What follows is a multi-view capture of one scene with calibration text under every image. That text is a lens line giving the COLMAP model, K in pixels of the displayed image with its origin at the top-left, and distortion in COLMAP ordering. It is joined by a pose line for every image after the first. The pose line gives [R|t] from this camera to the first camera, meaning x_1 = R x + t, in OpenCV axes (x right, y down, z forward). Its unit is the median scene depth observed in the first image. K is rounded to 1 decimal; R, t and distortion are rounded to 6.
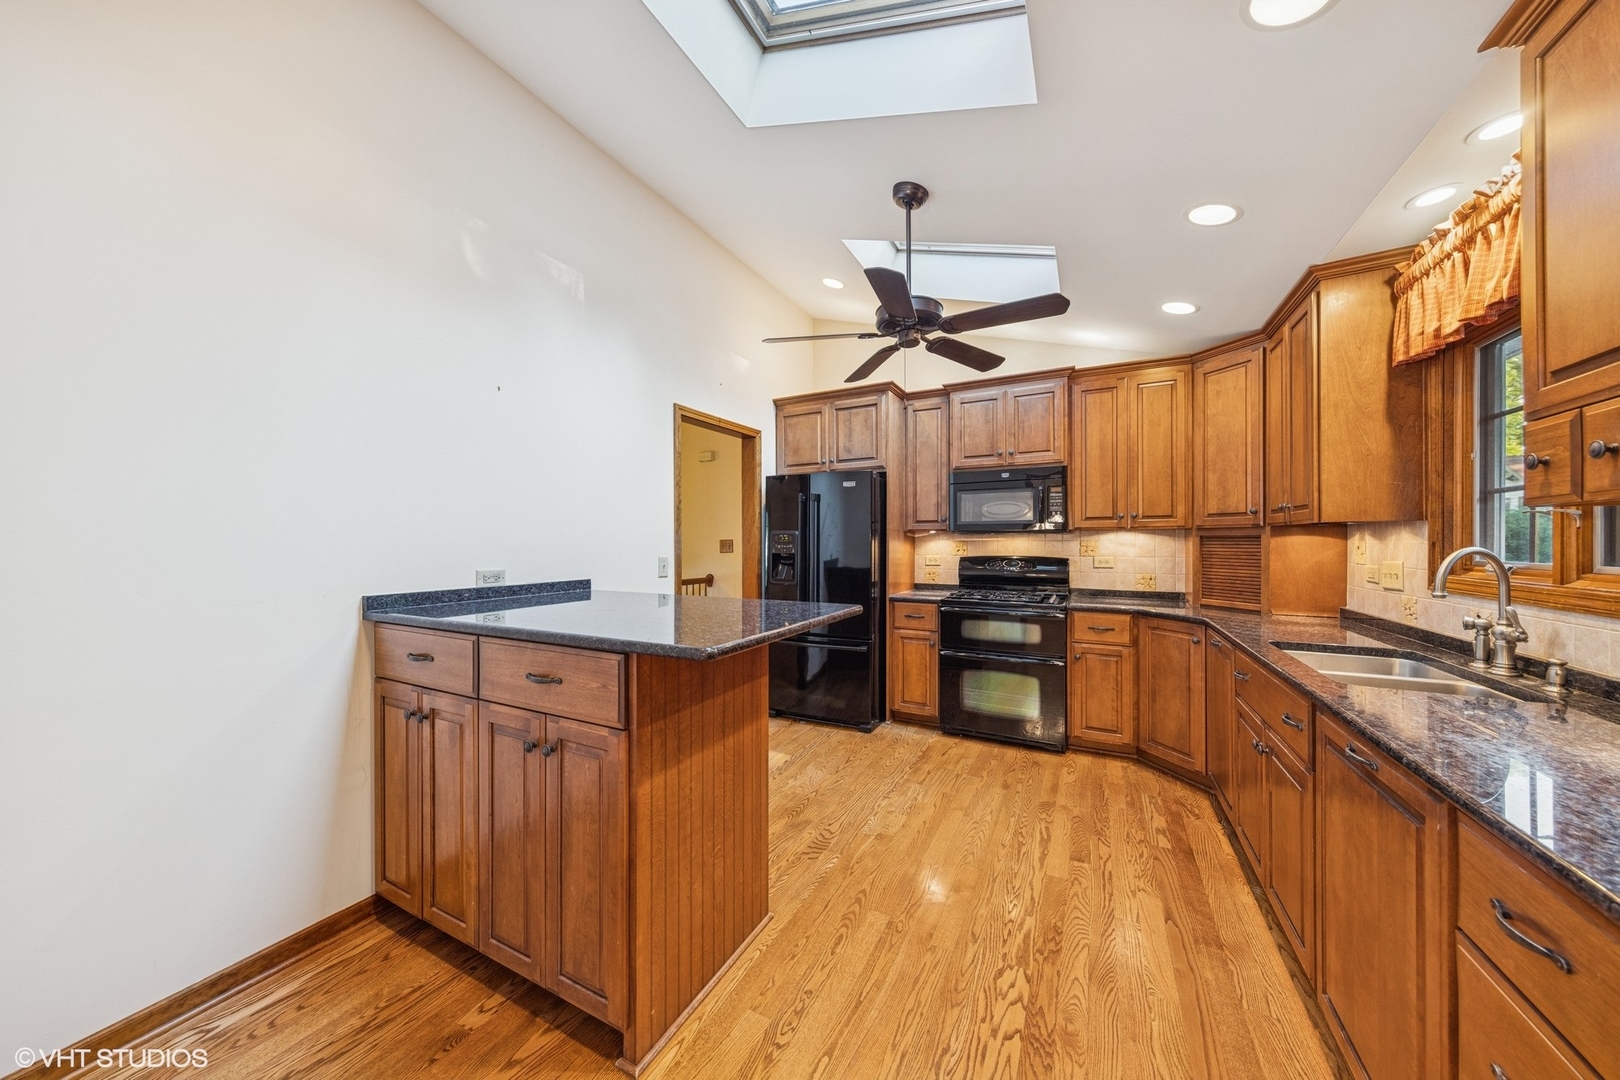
lens RADIAL K [[548.6, 0, 808.6], [0, 548.6, 544.3], [0, 0, 1]] dist [0.002864, 0.000004]
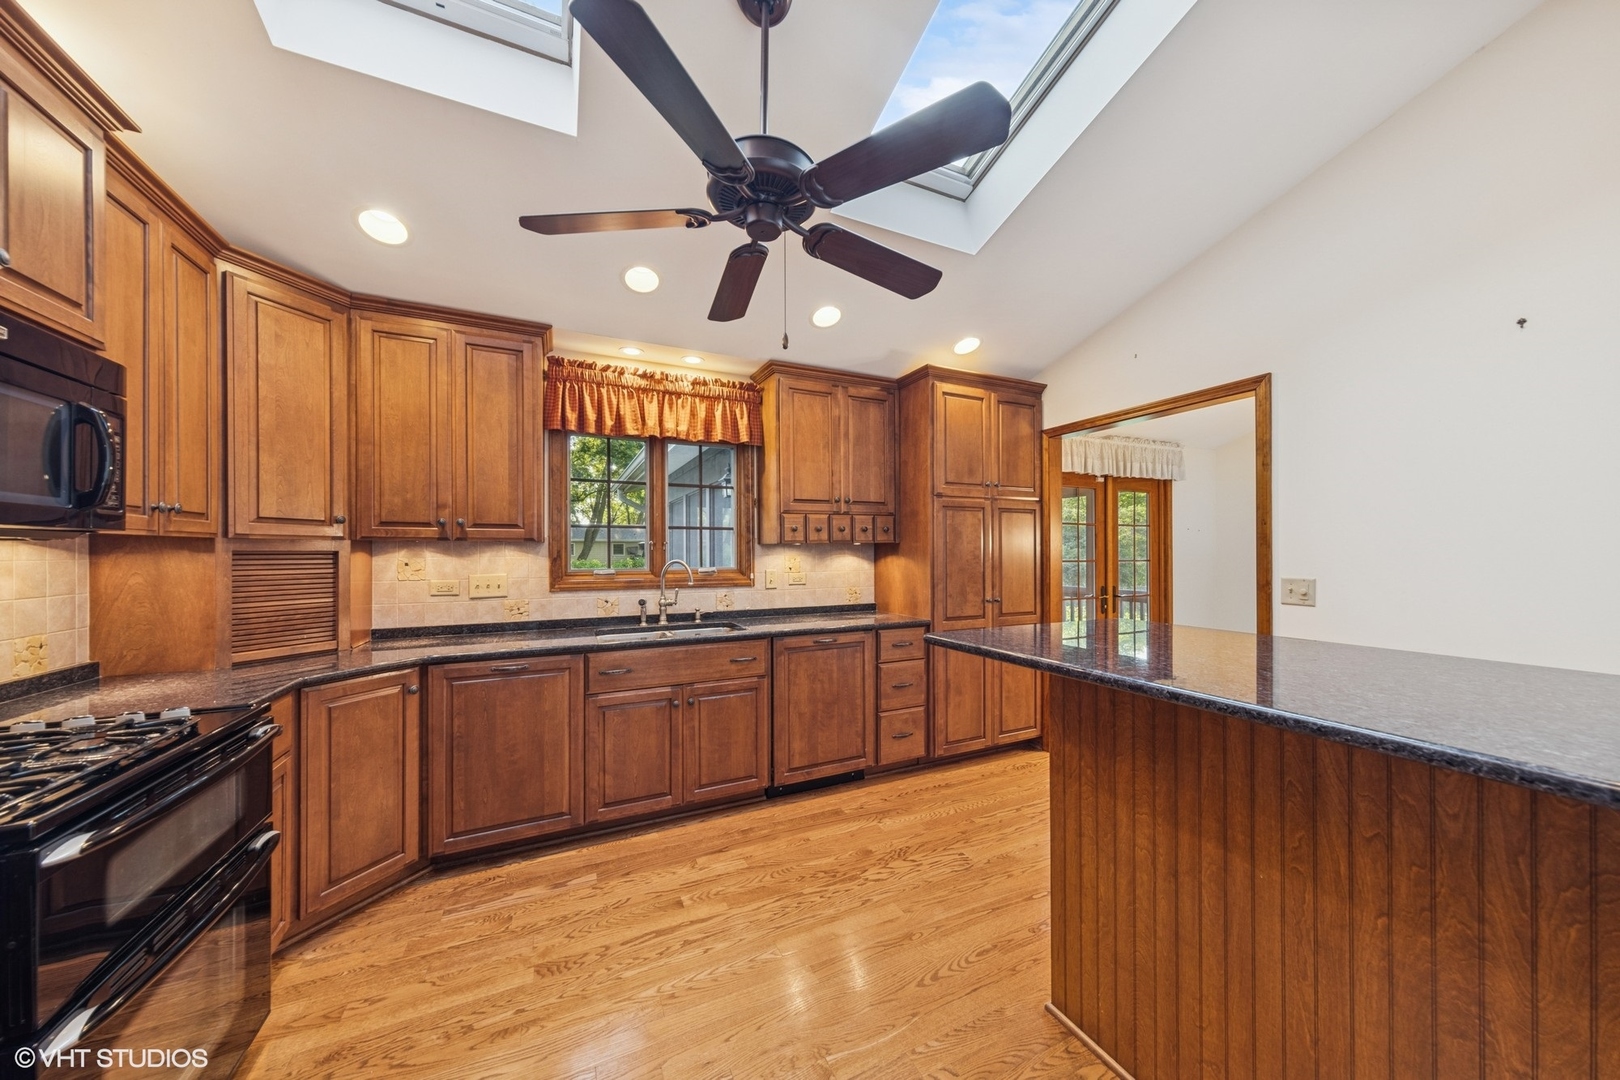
lens RADIAL K [[548.6, 0, 812.1], [0, 548.6, 546.1], [0, 0, 1]] dist [0.002864, 0.000004]
pose [[-0.799734, 0.008692, 0.600292, -0.219366], [0.007031, 0.999962, -0.005112, -0.017619], [-0.600314, 0.000132, -0.799765, 1.426046]]
